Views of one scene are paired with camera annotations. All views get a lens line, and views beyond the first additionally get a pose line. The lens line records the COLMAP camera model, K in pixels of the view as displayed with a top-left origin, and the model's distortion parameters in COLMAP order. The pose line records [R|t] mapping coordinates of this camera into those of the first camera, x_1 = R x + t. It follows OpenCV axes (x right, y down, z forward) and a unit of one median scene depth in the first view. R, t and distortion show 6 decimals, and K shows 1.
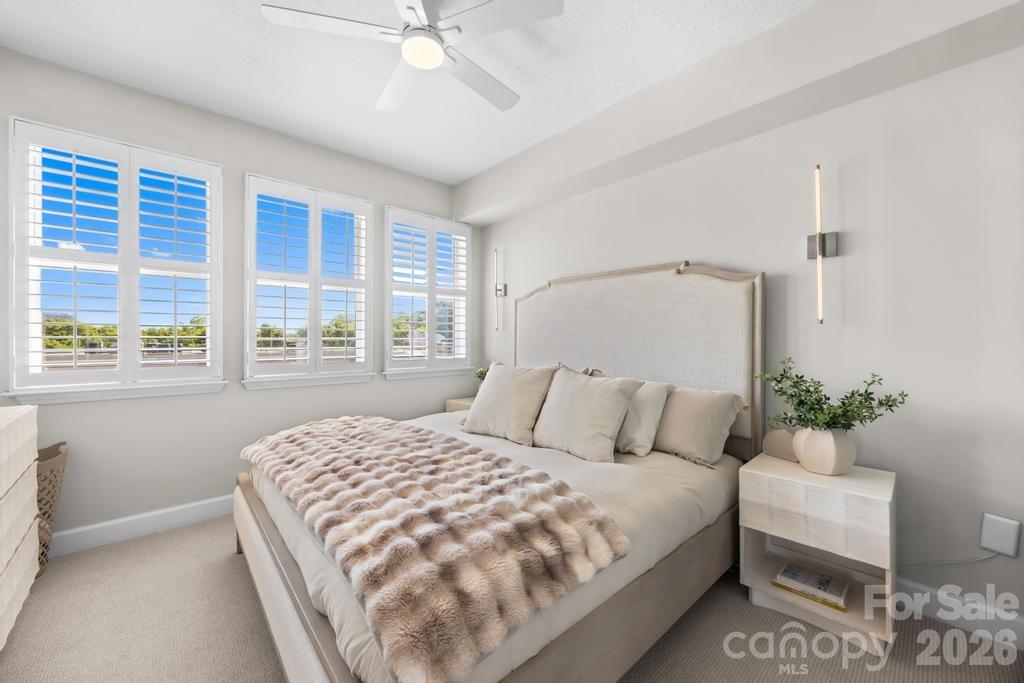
lens RADIAL K [[395.9, 0, 510.1], [0, 395.9, 338.9], [0, 0, 1]] dist [0.011488, -0.000049]
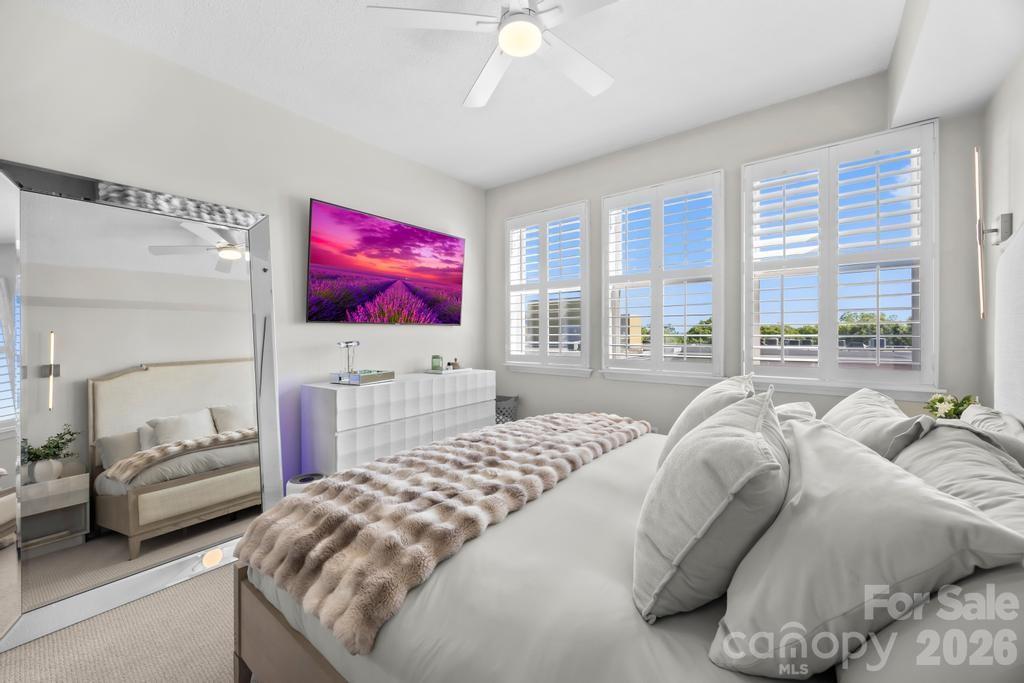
lens RADIAL K [[392.6, 0, 509.2], [0, 392.6, 335.9], [0, 0, 1]] dist [-0.001147, 0.000073]
pose [[0.178686, 0.002891, -0.983902, 0.752498], [-0.003808, 0.999990, 0.002247, -0.001605], [0.983899, 0.003345, 0.178695, 0.861804]]
